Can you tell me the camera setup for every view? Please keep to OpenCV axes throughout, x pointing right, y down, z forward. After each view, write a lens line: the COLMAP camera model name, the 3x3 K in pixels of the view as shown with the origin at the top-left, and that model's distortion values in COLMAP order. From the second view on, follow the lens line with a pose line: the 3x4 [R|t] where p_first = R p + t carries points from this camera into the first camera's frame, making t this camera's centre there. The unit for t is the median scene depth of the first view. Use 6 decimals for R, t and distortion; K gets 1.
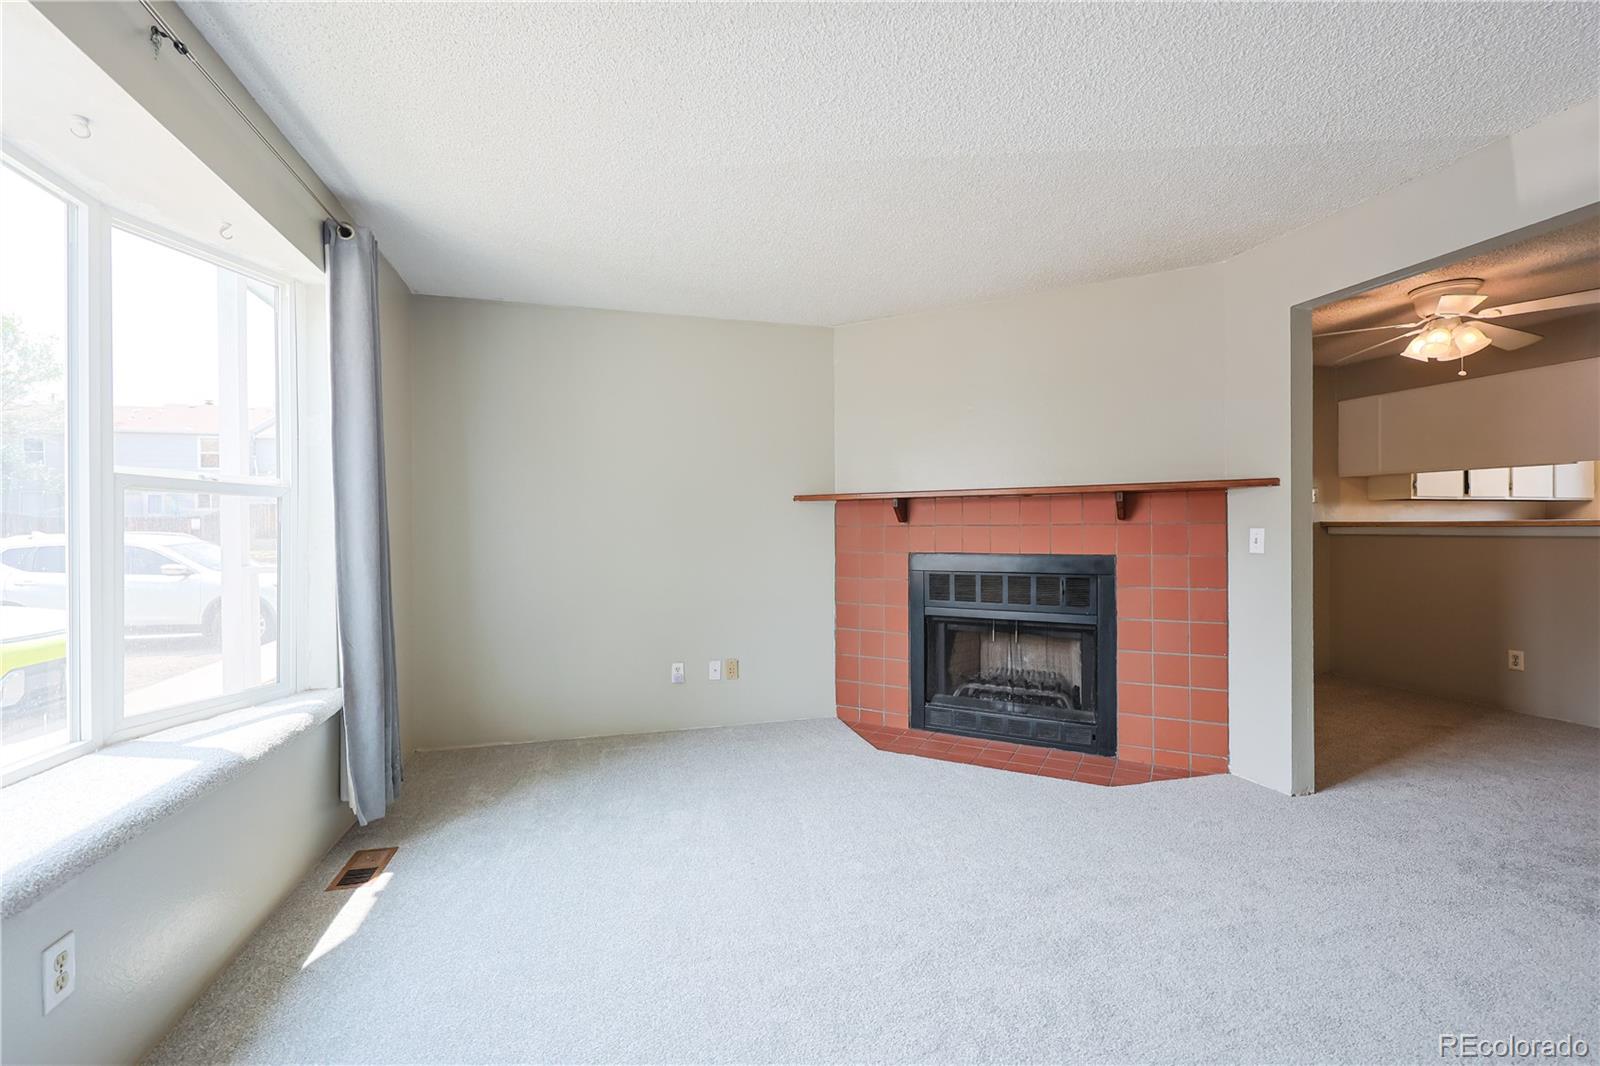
lens RADIAL K [[641.3, 0, 794.8], [0, 641.3, 539.5], [0, 0, 1]] dist [0.000497, 0.000101]
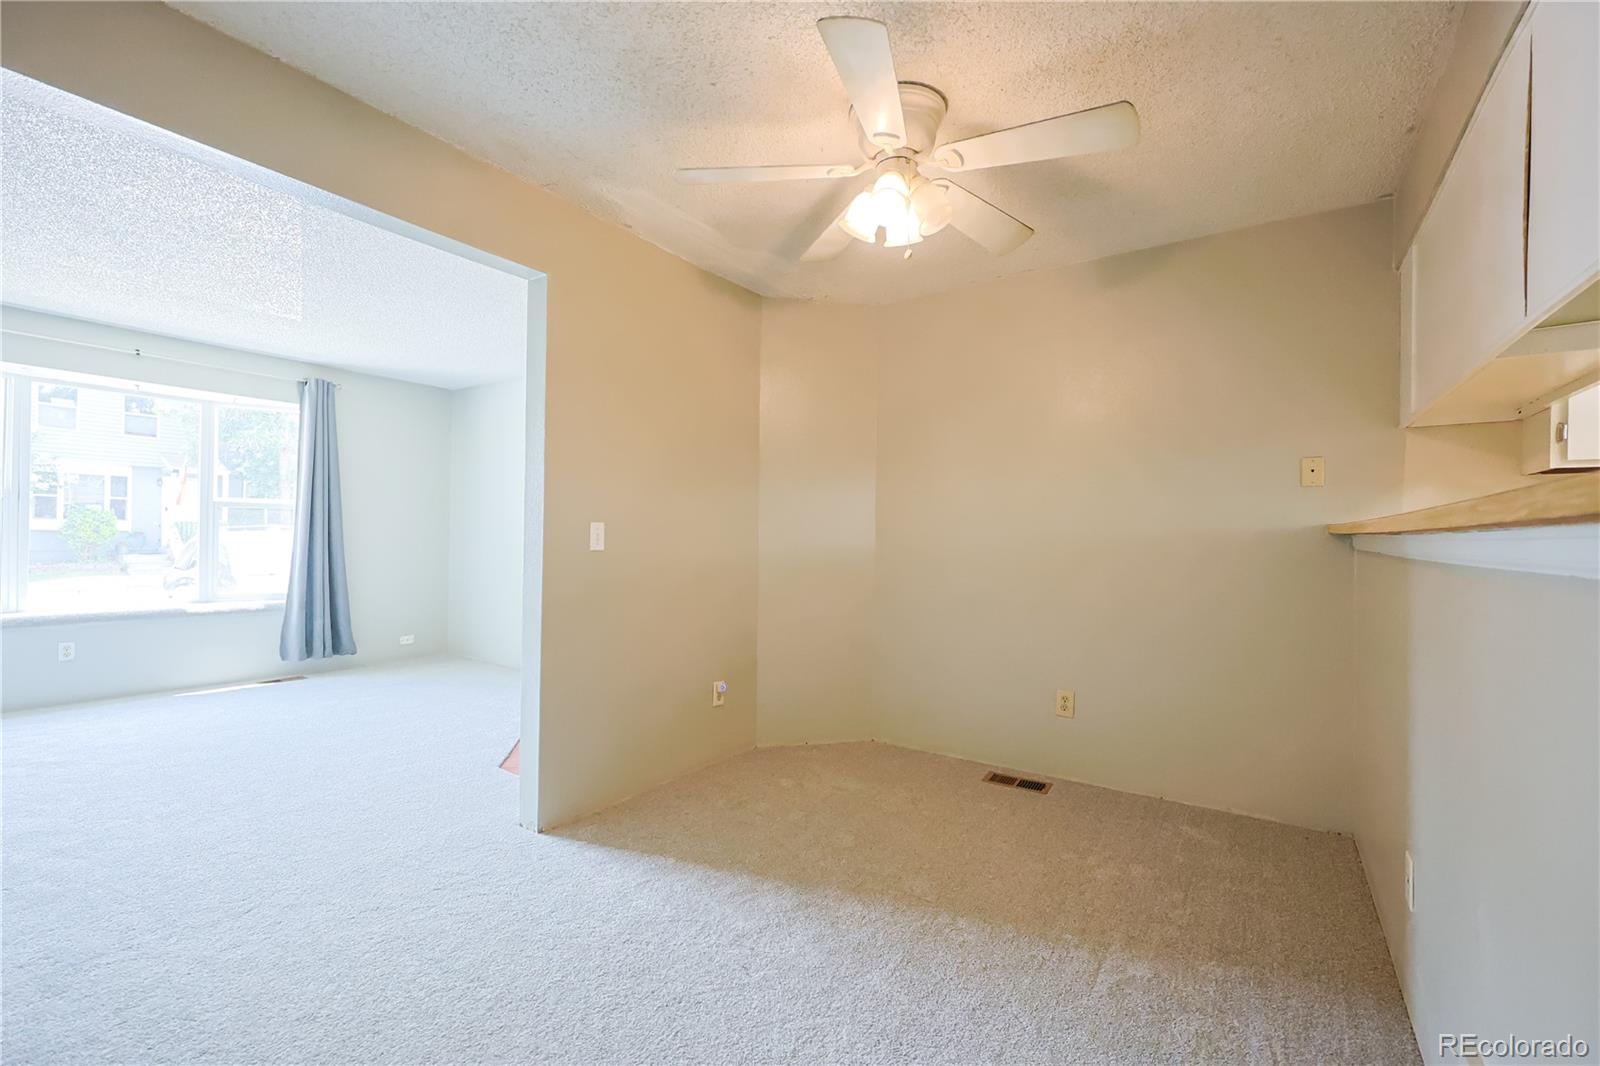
lens RADIAL K [[641.3, 0, 794.8], [0, 641.3, 539.5], [0, 0, 1]] dist [0.000497, 0.000101]
pose [[0.668938, 0.022519, -0.742977, 1.306896], [-0.024449, 0.999667, 0.008287, -0.013727], [0.742916, 0.012621, 0.669265, 0.524892]]
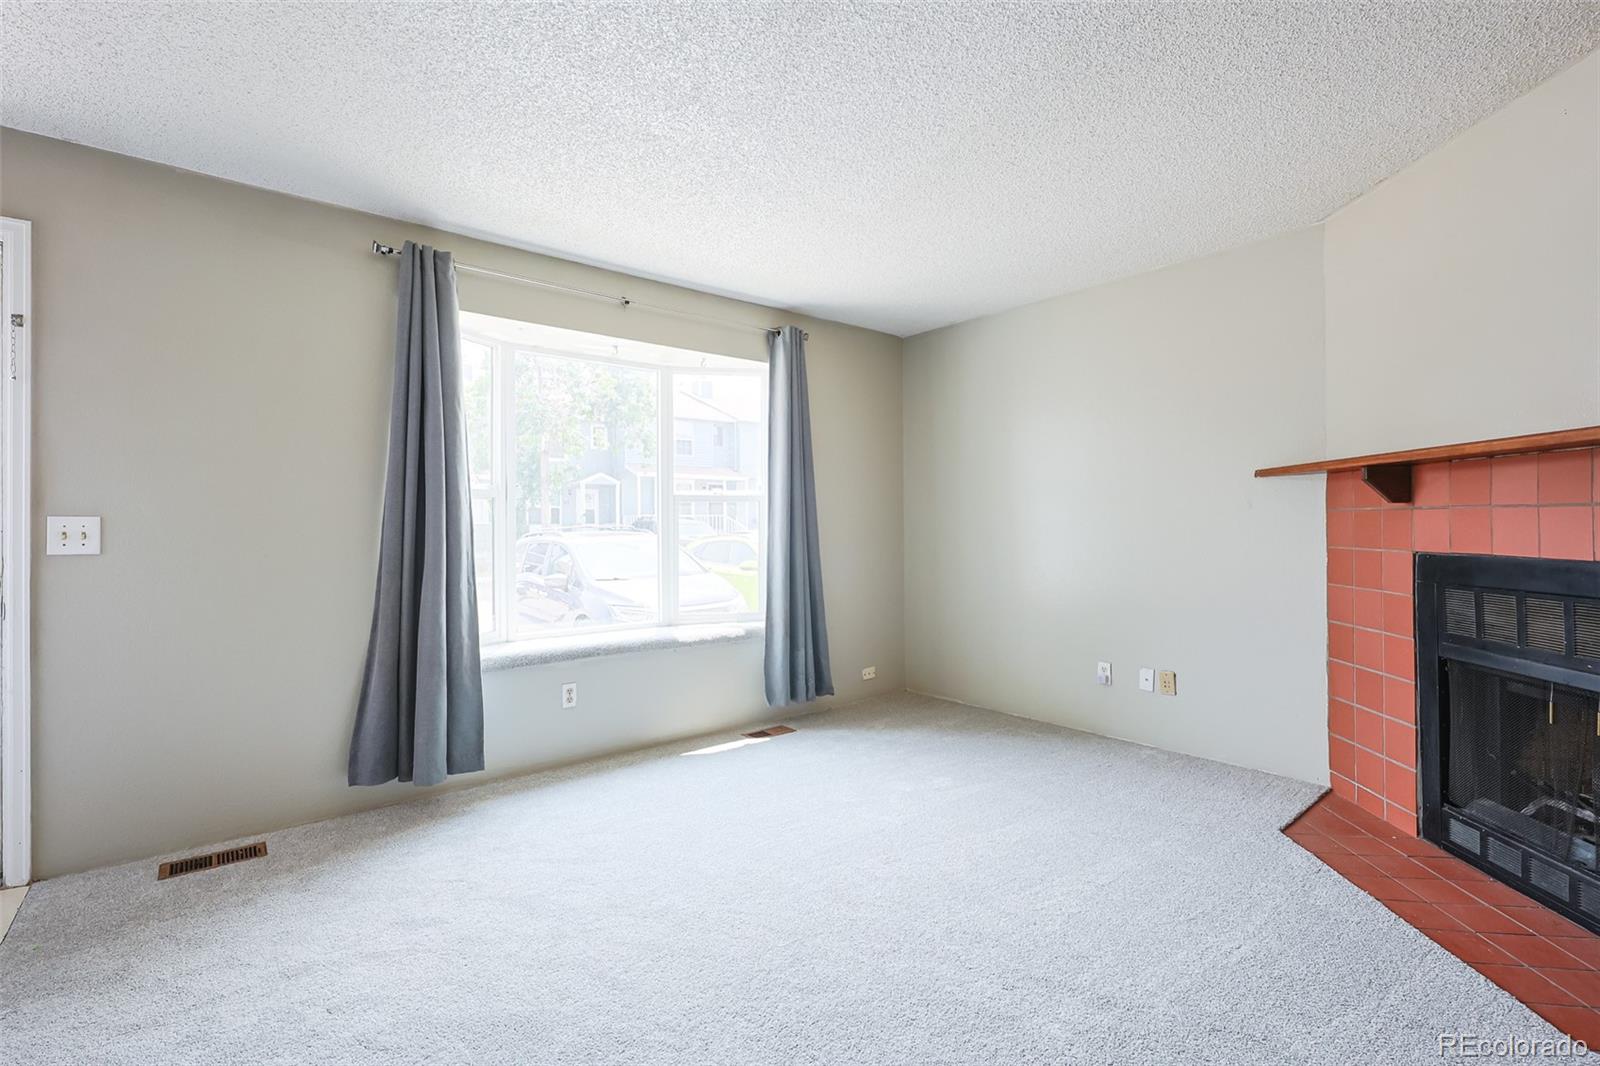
lens RADIAL K [[681.5, 0, 800.0], [0, 681.5, 533.0], [0, 0, 1]] dist [-0.001199, 0.000033]
pose [[0.443929, 0.013123, -0.895966, 0.556290], [-0.001335, 0.999901, 0.013984, -0.006621], [0.896061, -0.005012, 0.443903, 0.199984]]
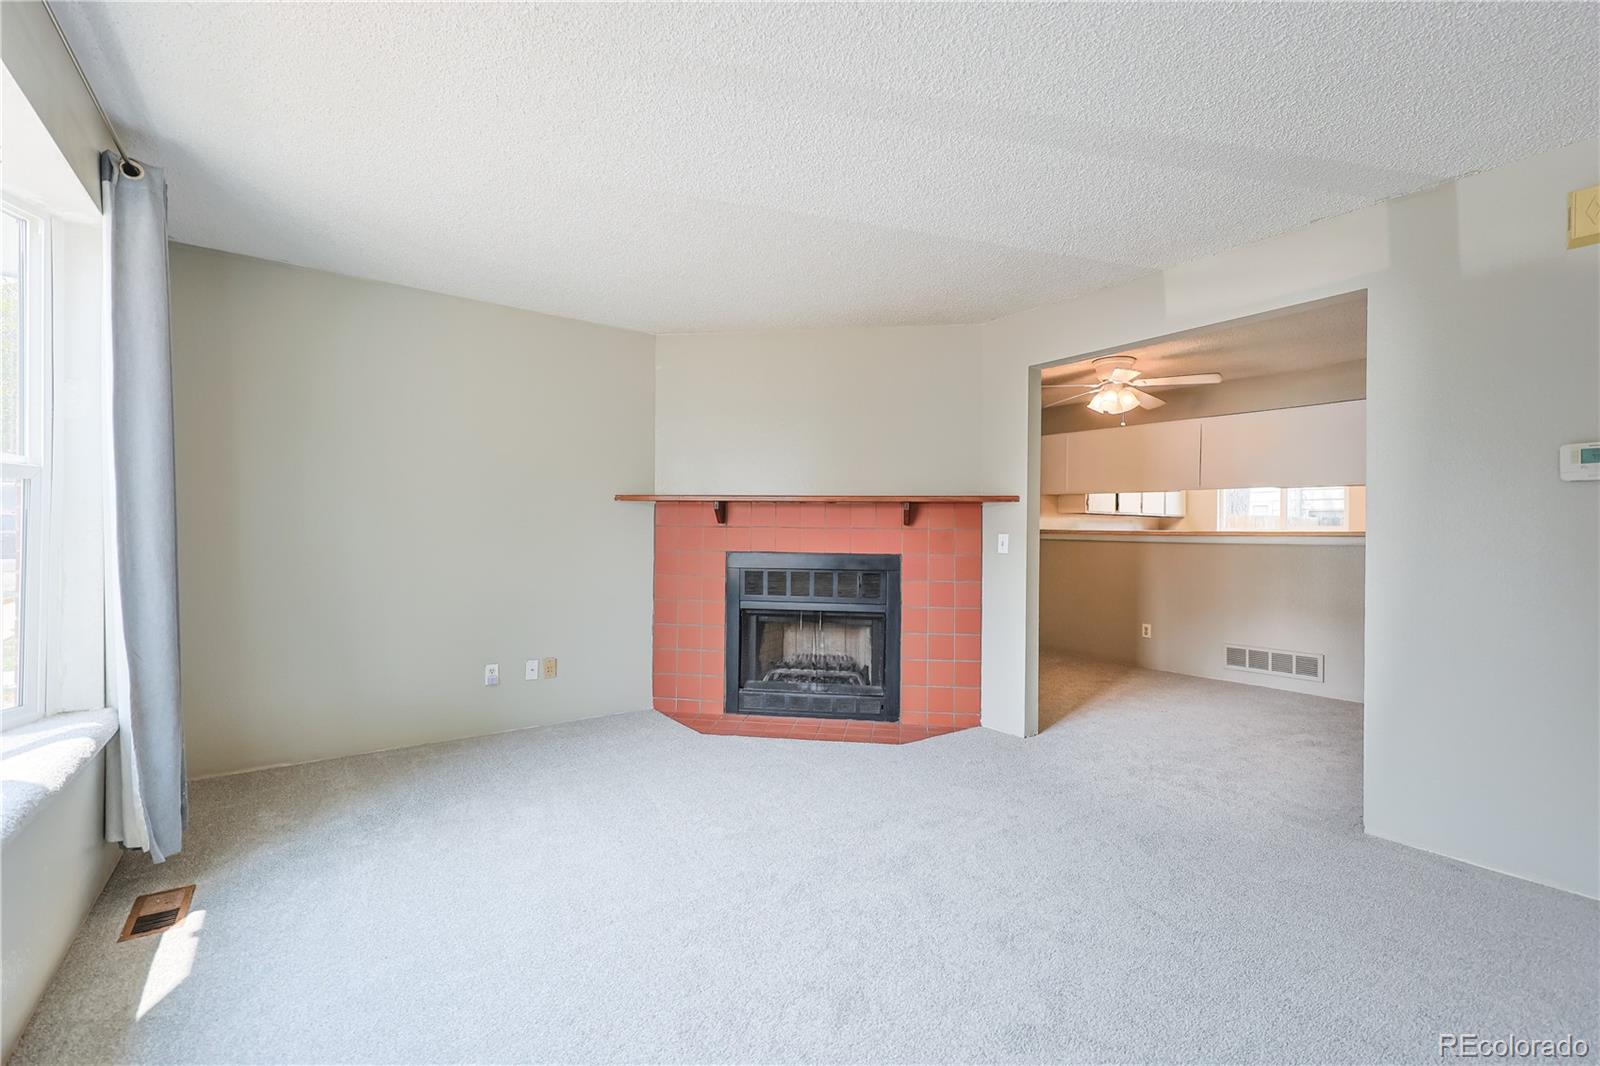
lens RADIAL K [[640.8, 0, 773.8], [0, 640.8, 538.8], [0, 0, 1]] dist [0.000444, 0.000229]
pose [[0.944614, 0.012095, 0.327960, -0.112924], [-0.012218, 0.999924, -0.001687, 0.000153], [-0.327956, -0.002413, 0.944690, -0.055368]]
